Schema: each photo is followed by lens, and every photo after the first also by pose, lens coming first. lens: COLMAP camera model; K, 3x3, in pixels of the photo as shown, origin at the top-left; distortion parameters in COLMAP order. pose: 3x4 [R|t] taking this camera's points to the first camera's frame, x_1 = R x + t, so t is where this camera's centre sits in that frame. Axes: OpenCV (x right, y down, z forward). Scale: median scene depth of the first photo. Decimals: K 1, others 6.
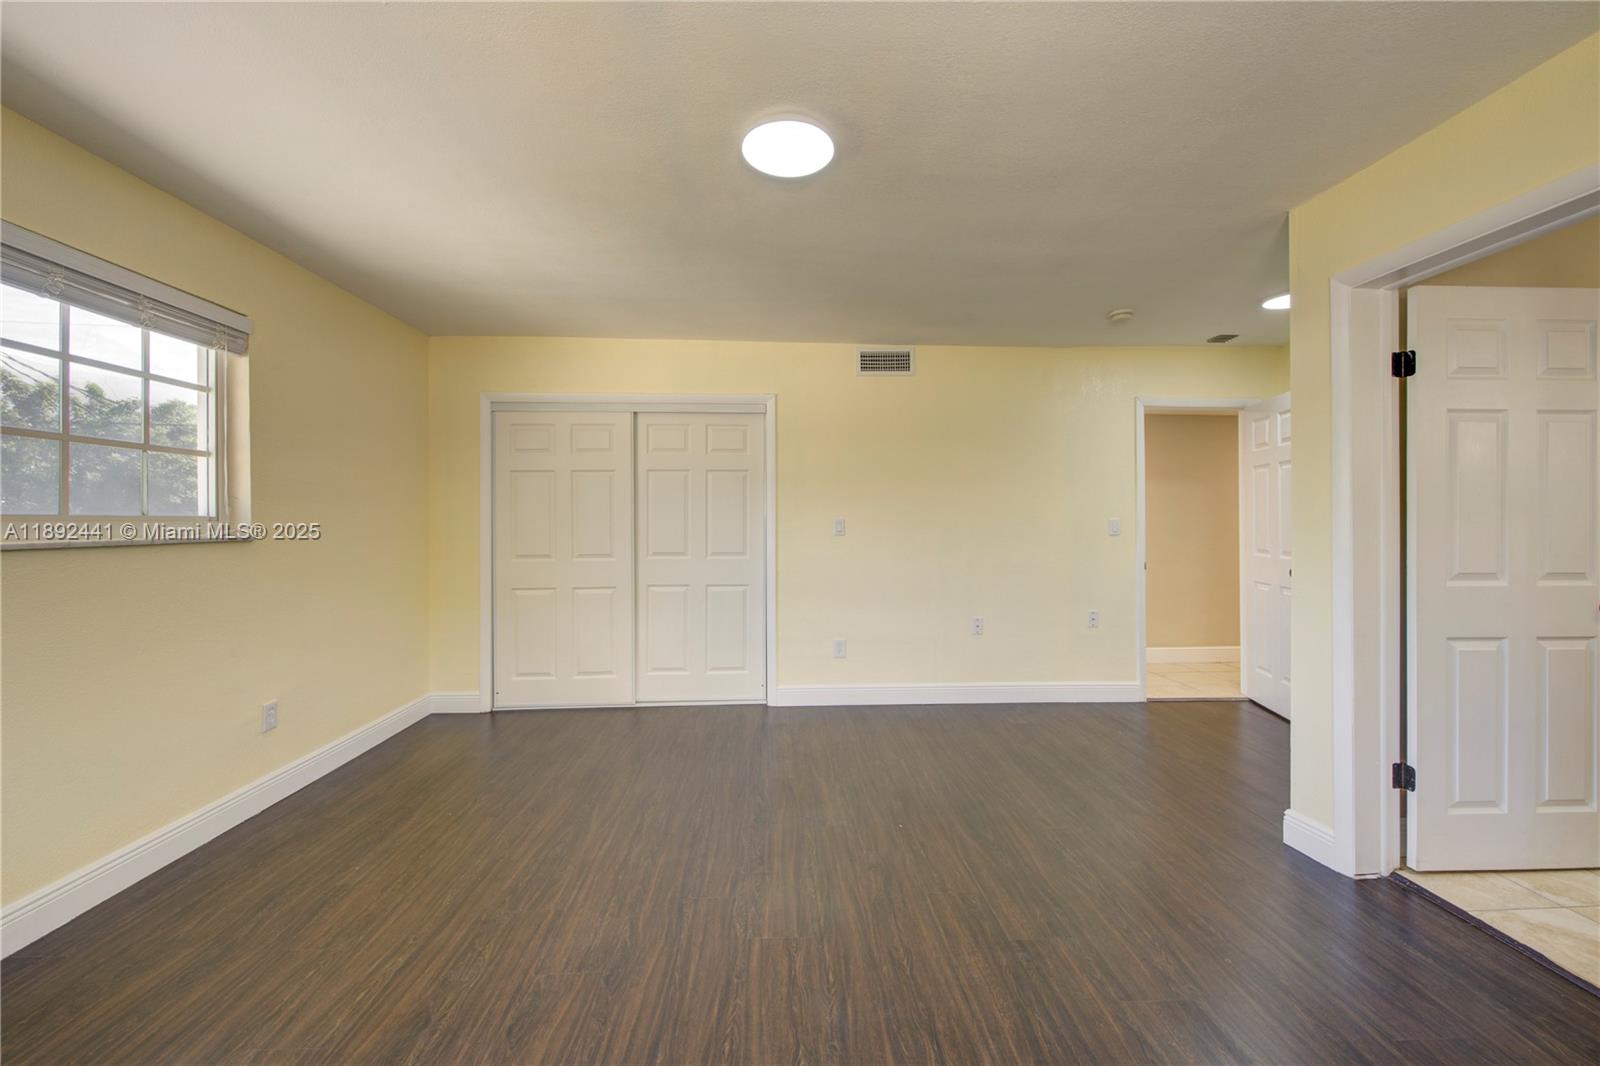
lens RADIAL K [[656.1, 0, 796.0], [0, 656.1, 523.8], [0, 0, 1]] dist [0.001267, -0.004035]
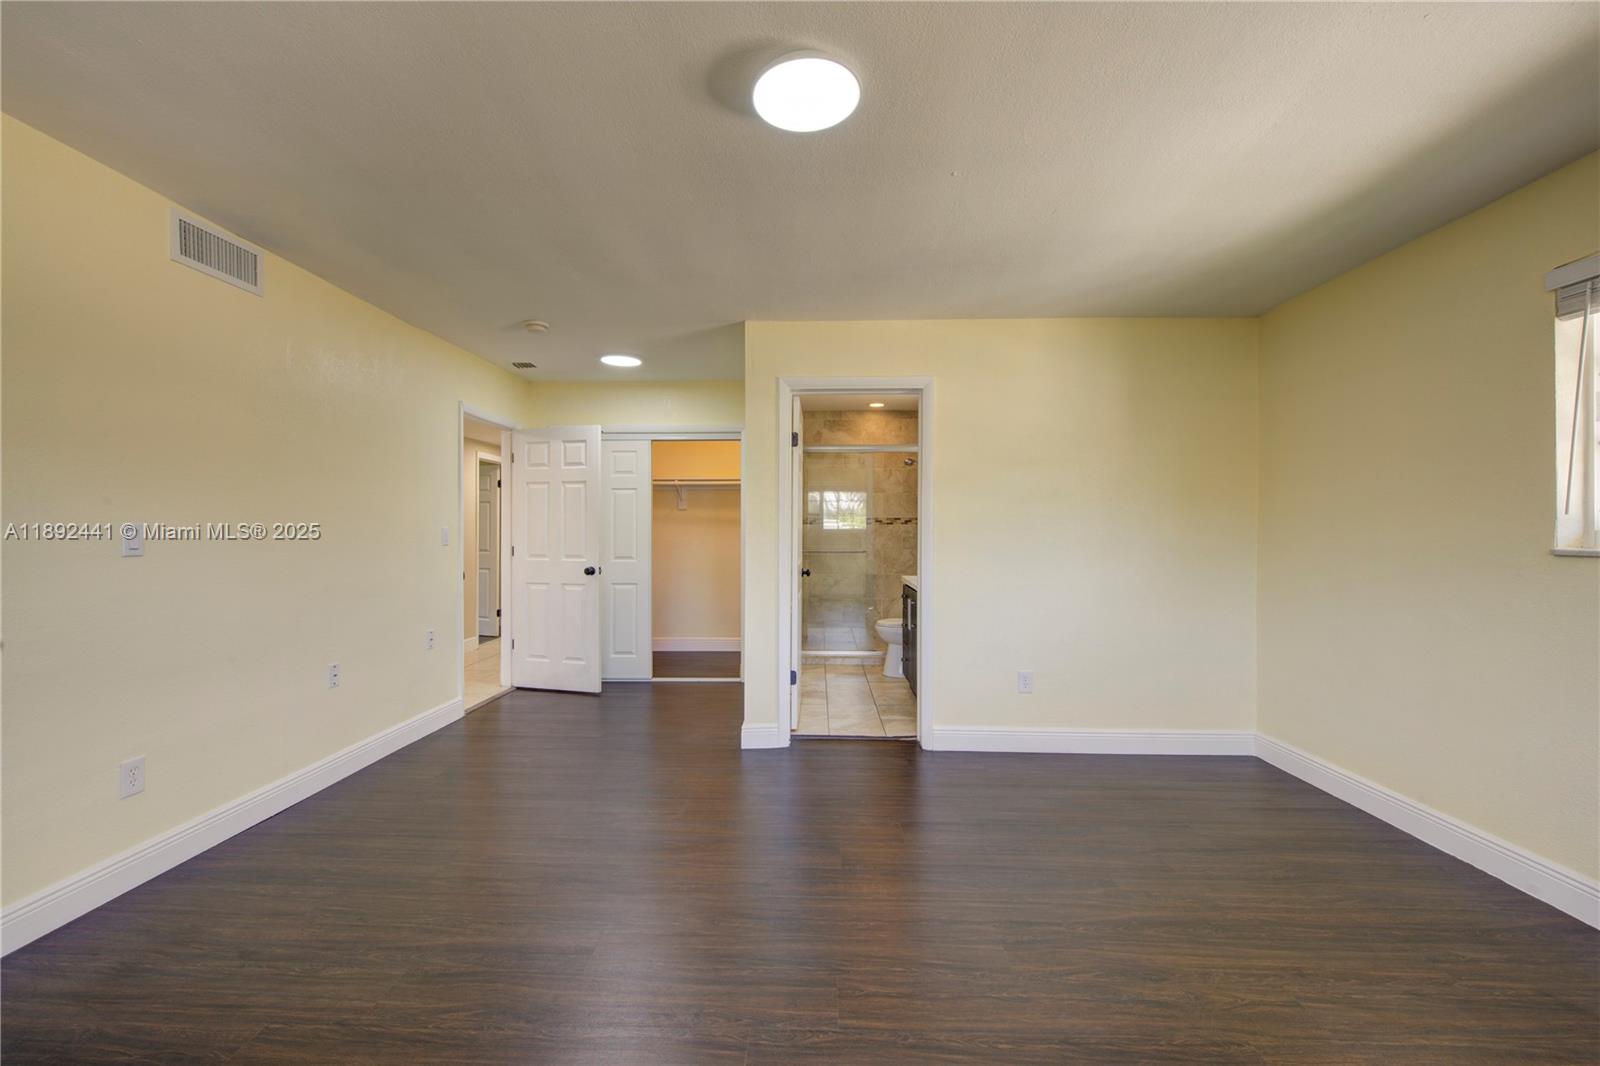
lens RADIAL K [[656.1, 0, 796.0], [0, 656.1, 523.8], [0, 0, 1]] dist [0.001267, -0.004035]
pose [[0.062904, 0.012170, 0.997945, -0.468772], [0.005400, 0.999907, -0.012534, 0.002414], [-0.998005, 0.006178, 0.062833, 0.514557]]
